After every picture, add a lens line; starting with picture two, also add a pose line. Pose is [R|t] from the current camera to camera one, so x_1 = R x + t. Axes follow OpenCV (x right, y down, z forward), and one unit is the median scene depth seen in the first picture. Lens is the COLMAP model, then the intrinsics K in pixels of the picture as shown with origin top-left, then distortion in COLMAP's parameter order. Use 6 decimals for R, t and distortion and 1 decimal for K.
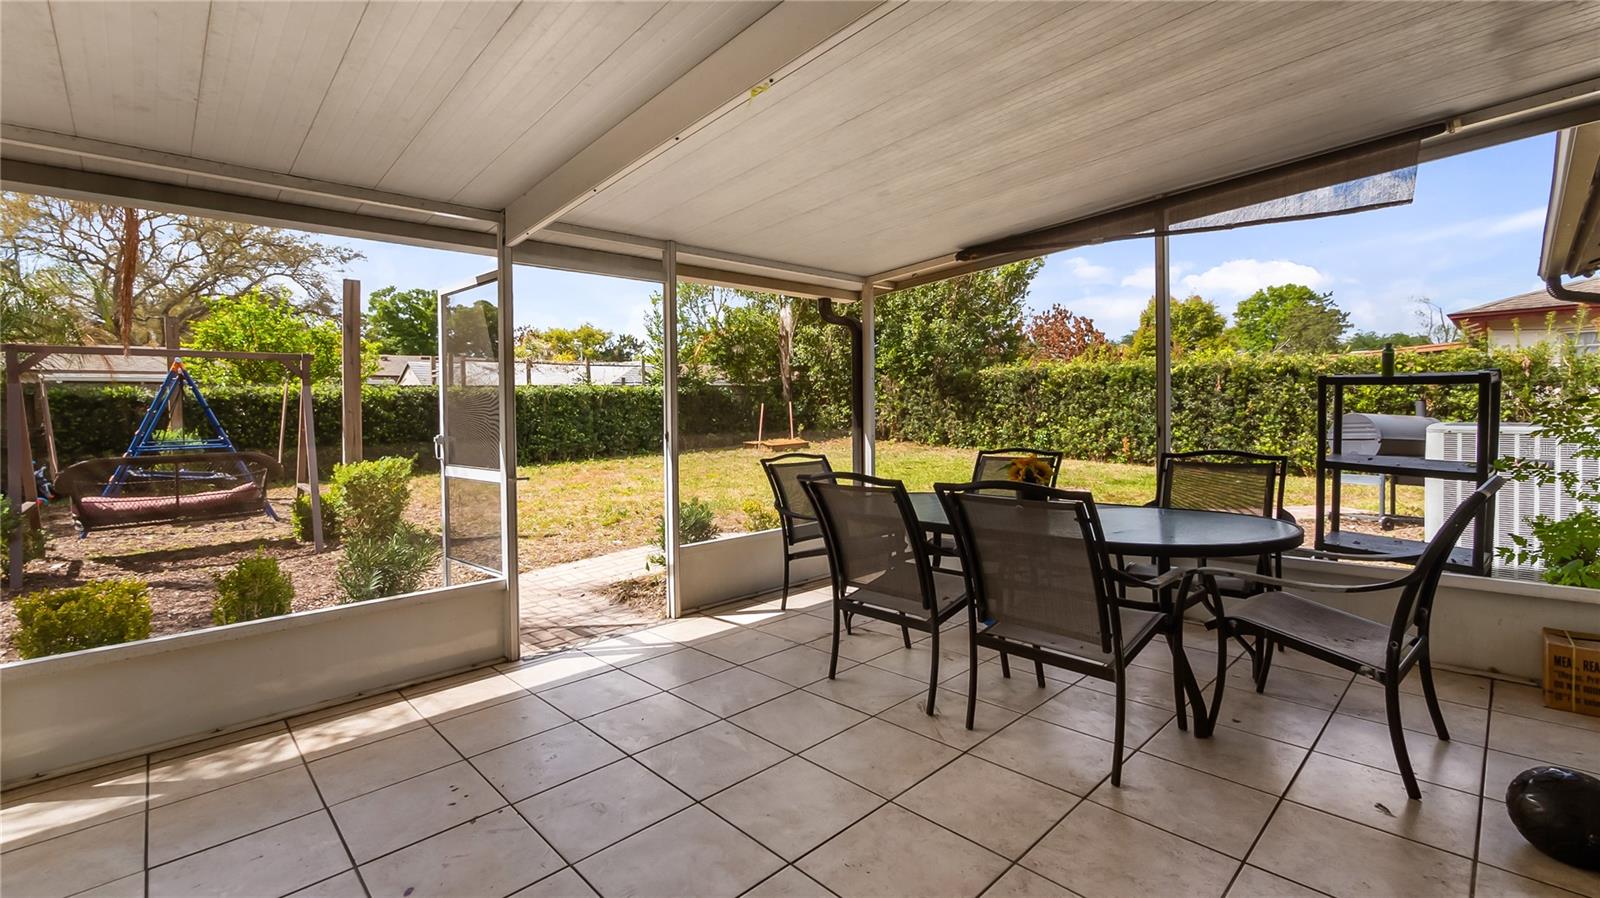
lens RADIAL K [[687.9, 0, 746.0], [0, 687.9, 417.8], [0, 0, 1]] dist [0.001170, -0.000547]
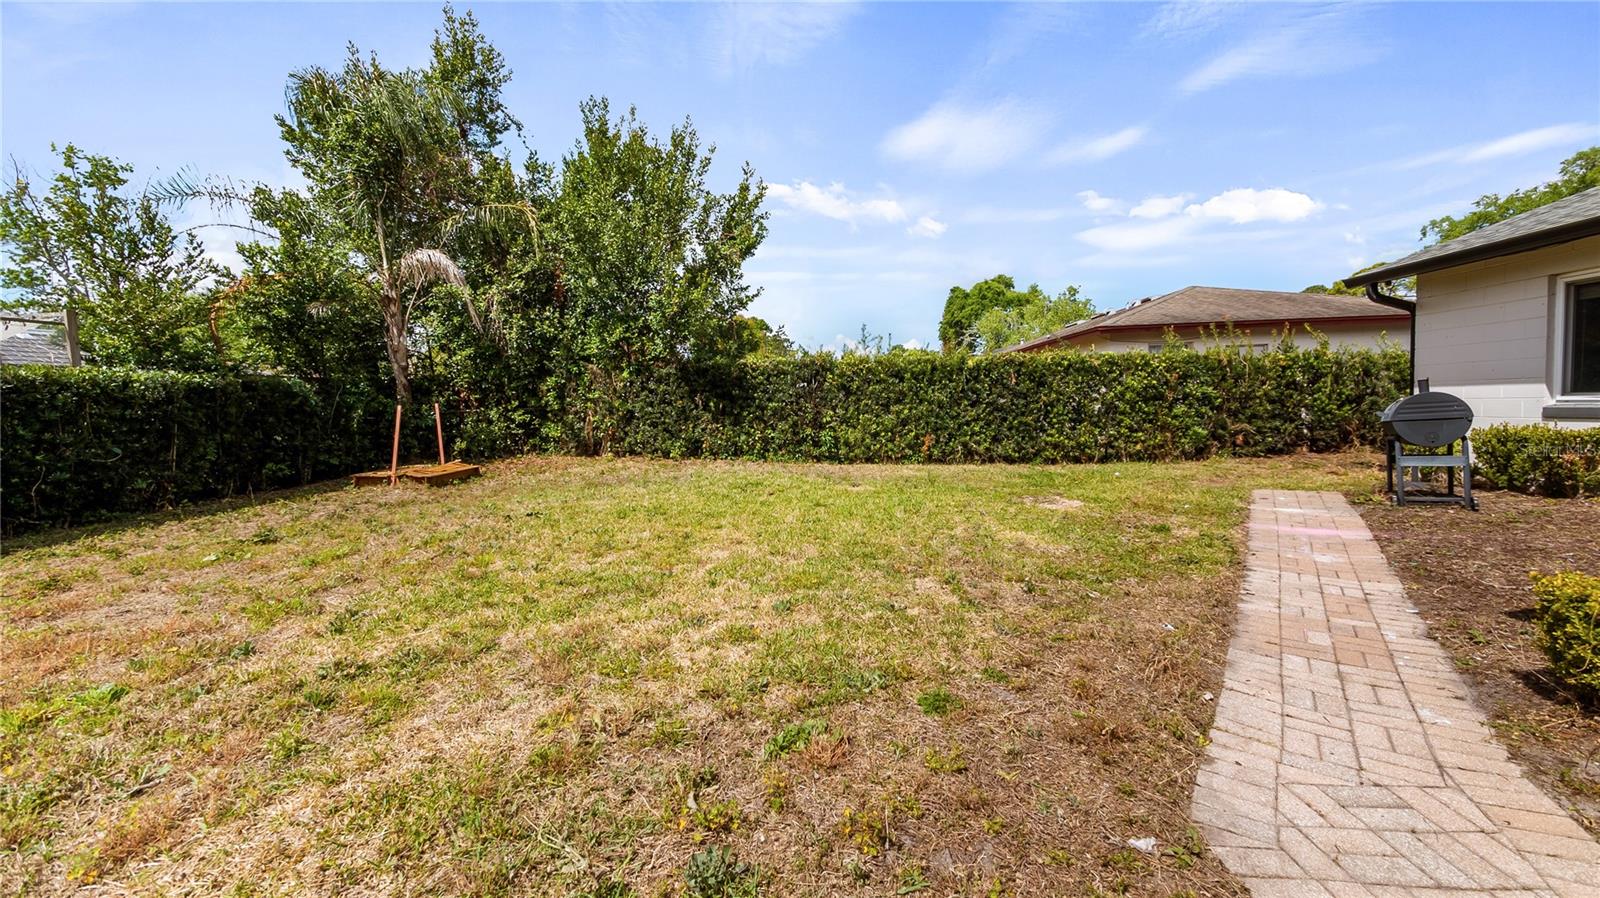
lens RADIAL K [[643.7, 0, 802.0], [0, 643.7, 440.0], [0, 0, 1]] dist [0.001906, -0.000927]
pose [[0.689938, -0.044909, 0.722474, -0.578332], [0.031318, 0.998991, 0.032189, 0.005425], [-0.723191, 0.000418, 0.690648, 1.657033]]
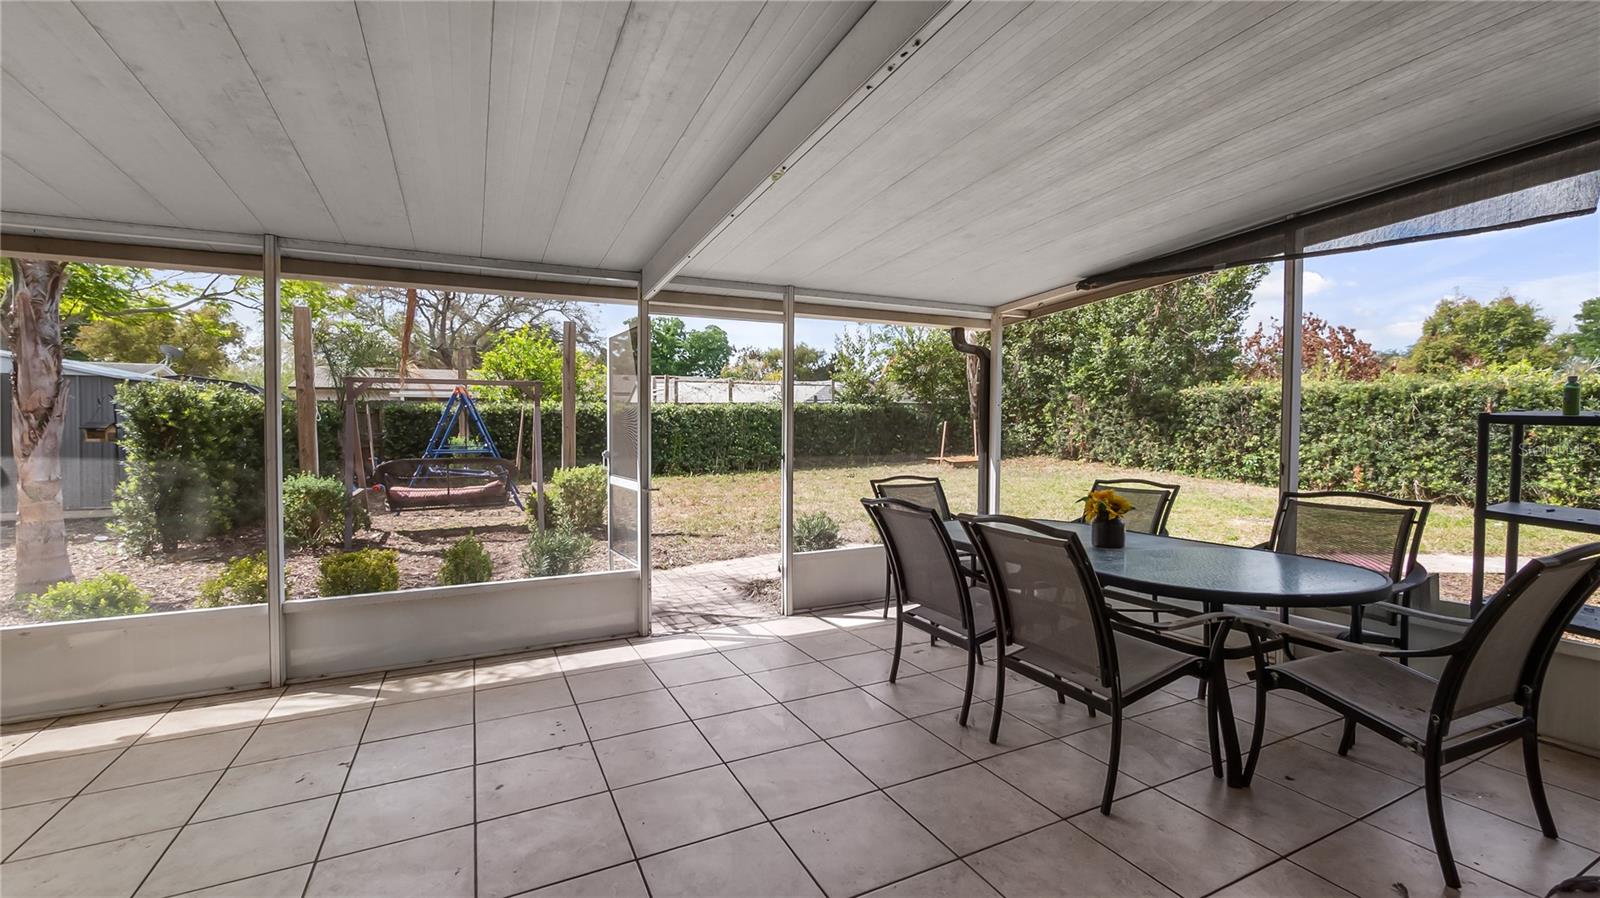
lens RADIAL K [[643.7, 0, 764.6], [0, 643.7, 444.3], [0, 0, 1]] dist [0.001906, -0.000927]
pose [[0.958821, 0.024444, -0.282958, 0.166791], [-0.018155, 0.999527, 0.024829, -0.021928], [0.283431, -0.018670, 0.958811, -0.038900]]
